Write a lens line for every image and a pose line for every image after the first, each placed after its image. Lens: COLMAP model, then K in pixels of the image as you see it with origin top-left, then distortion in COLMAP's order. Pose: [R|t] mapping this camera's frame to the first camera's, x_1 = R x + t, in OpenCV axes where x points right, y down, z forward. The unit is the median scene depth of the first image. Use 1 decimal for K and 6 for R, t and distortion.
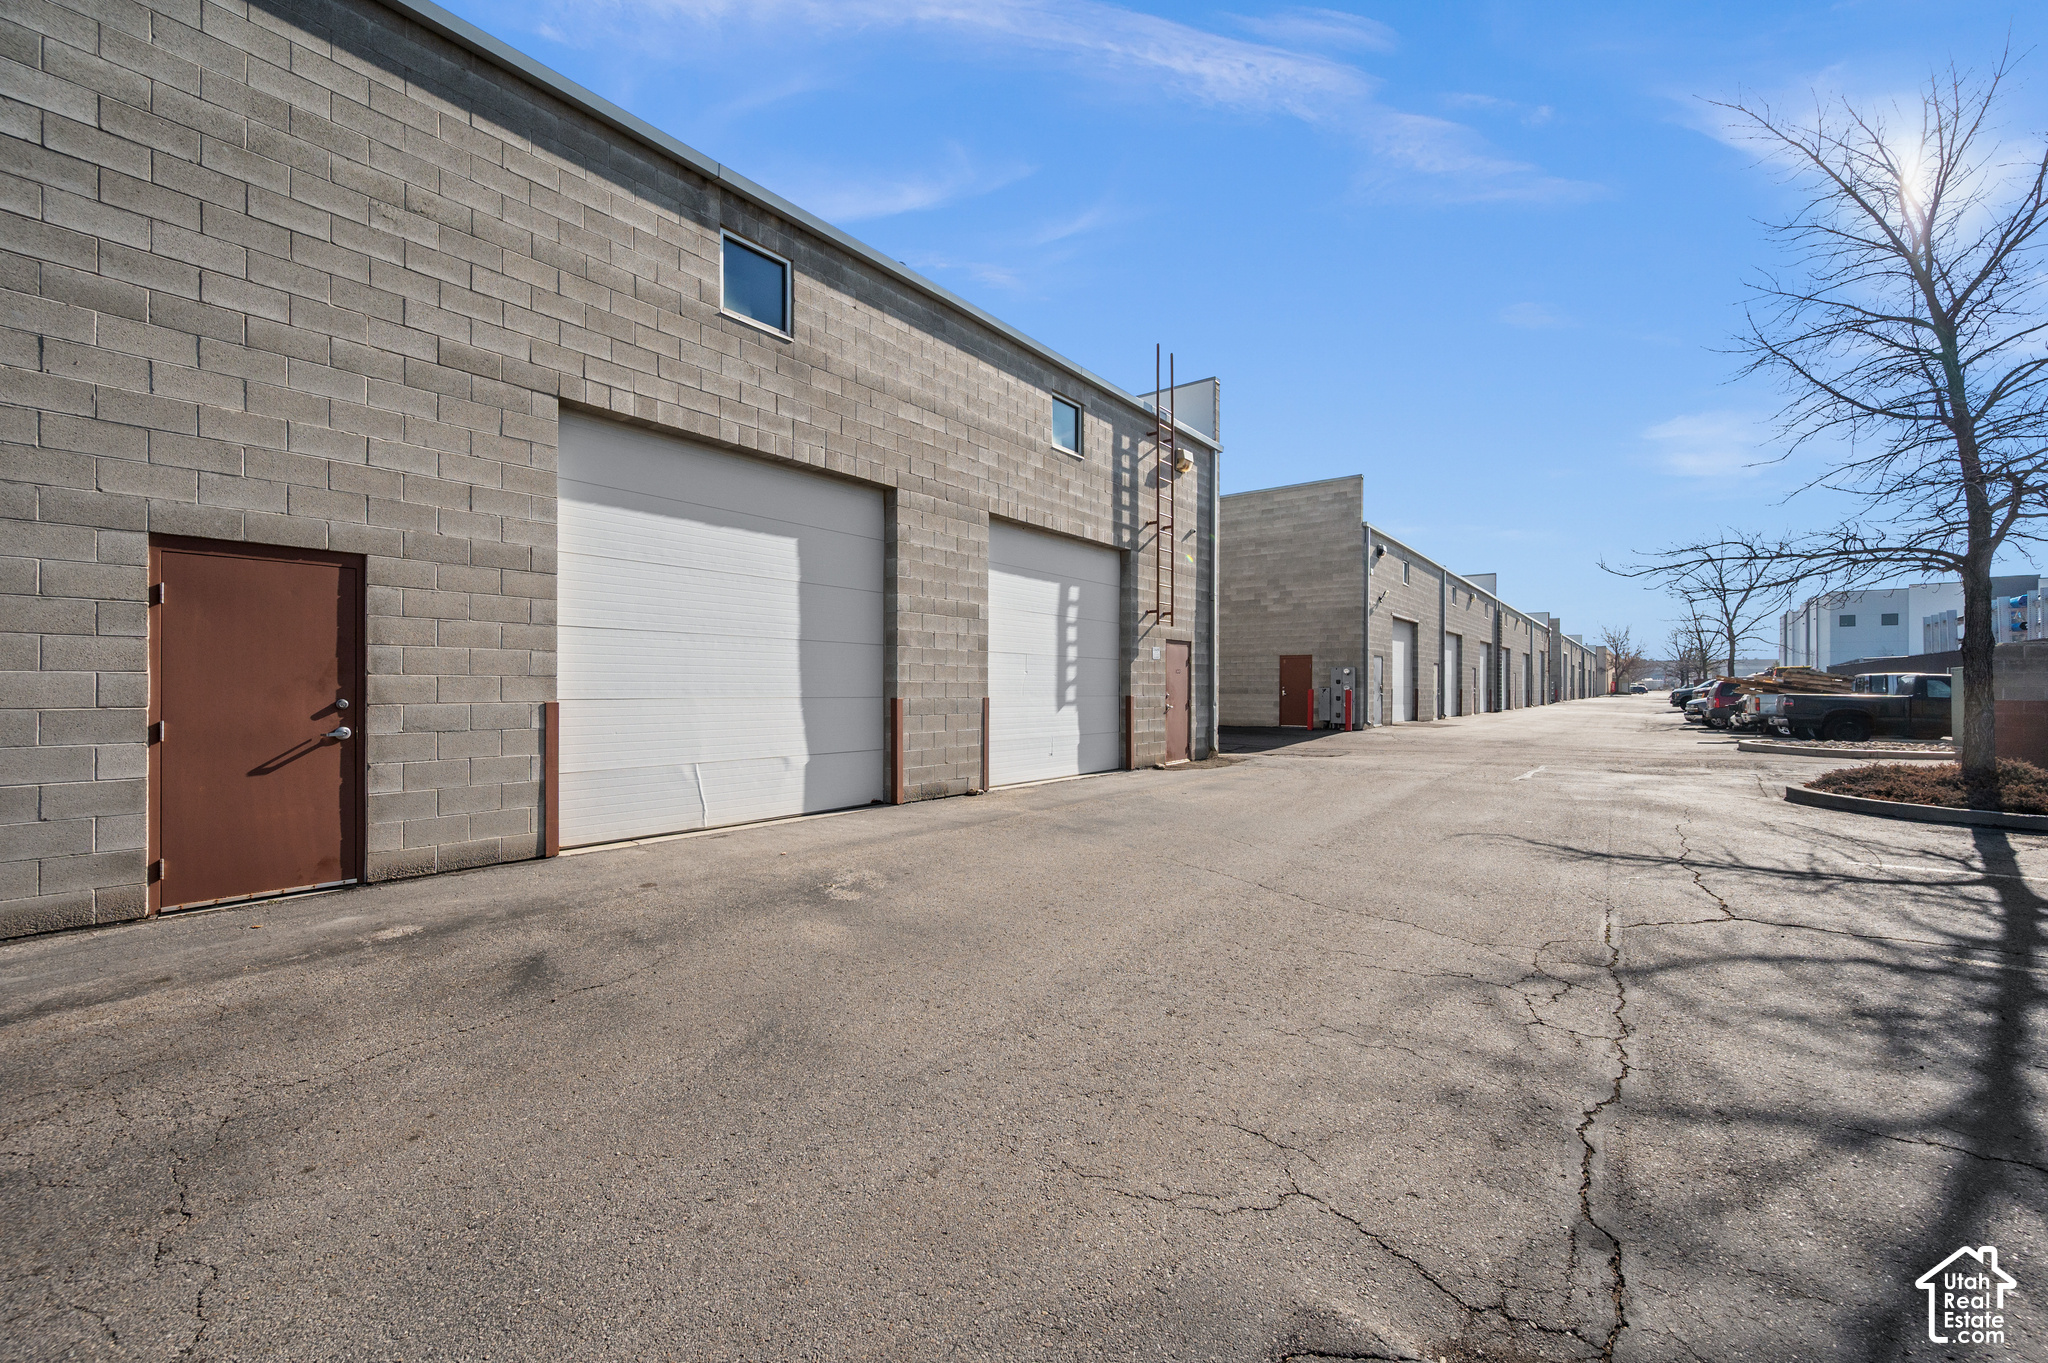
lens RADIAL K [[845.2, 0, 1022.3], [0, 845.2, 683.9], [0, 0, 1]] dist [-0.000779, -0.000465]
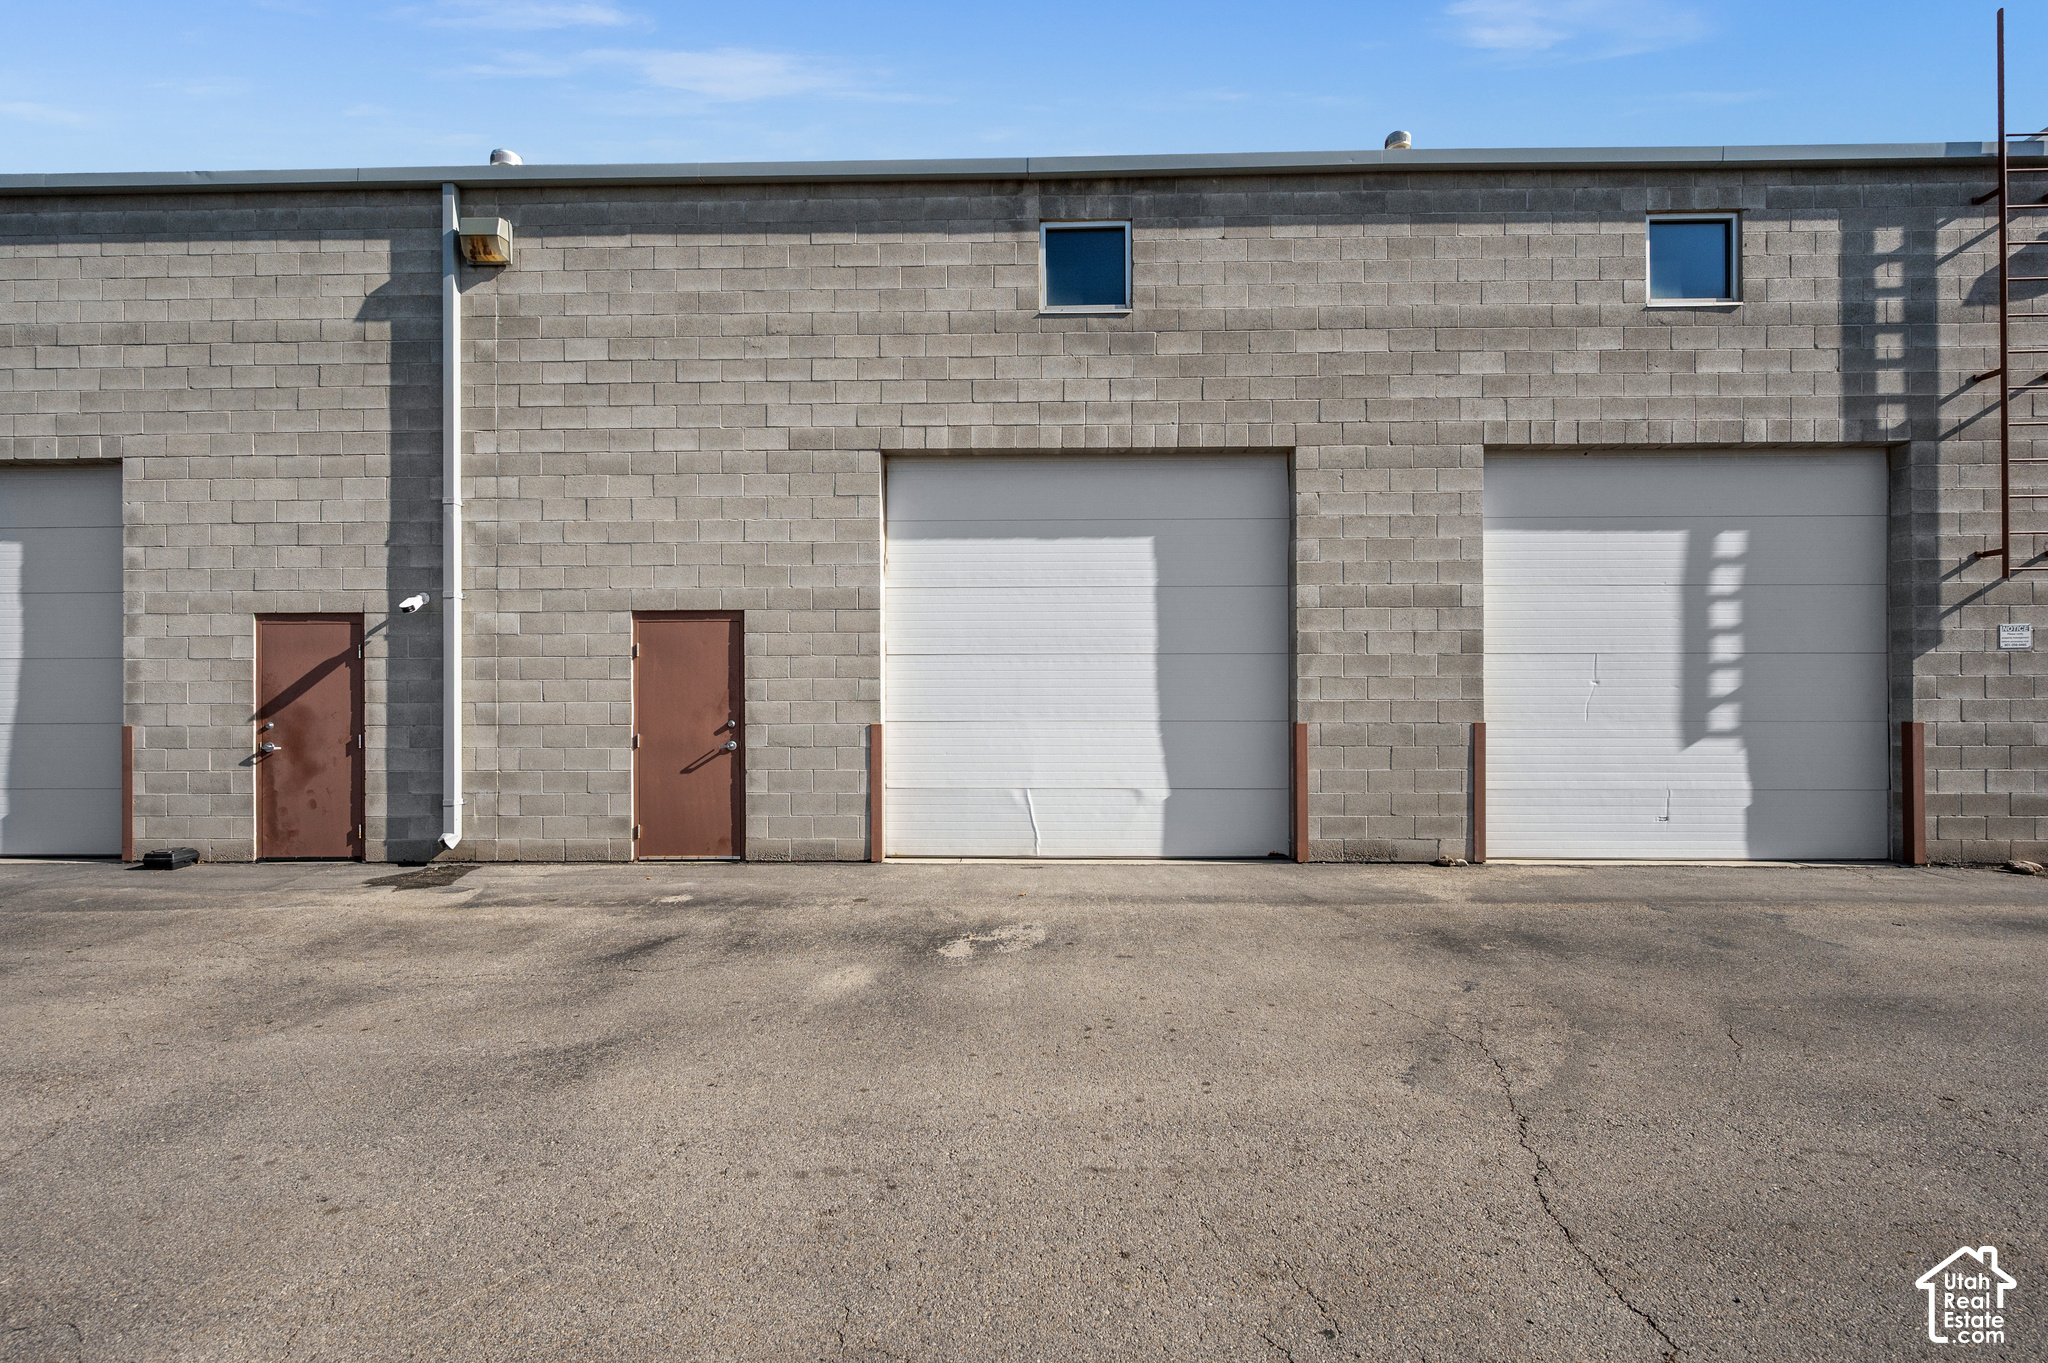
lens RADIAL K [[916.5, 0, 1022.8], [0, 916.5, 697.7], [0, 0, 1]] dist [0.001607, -0.001333]
pose [[0.577125, -0.010215, -0.816592, 0.458775], [0.008479, 0.999943, -0.006516, -0.003043], [0.816612, -0.003163, 0.577178, 0.386264]]
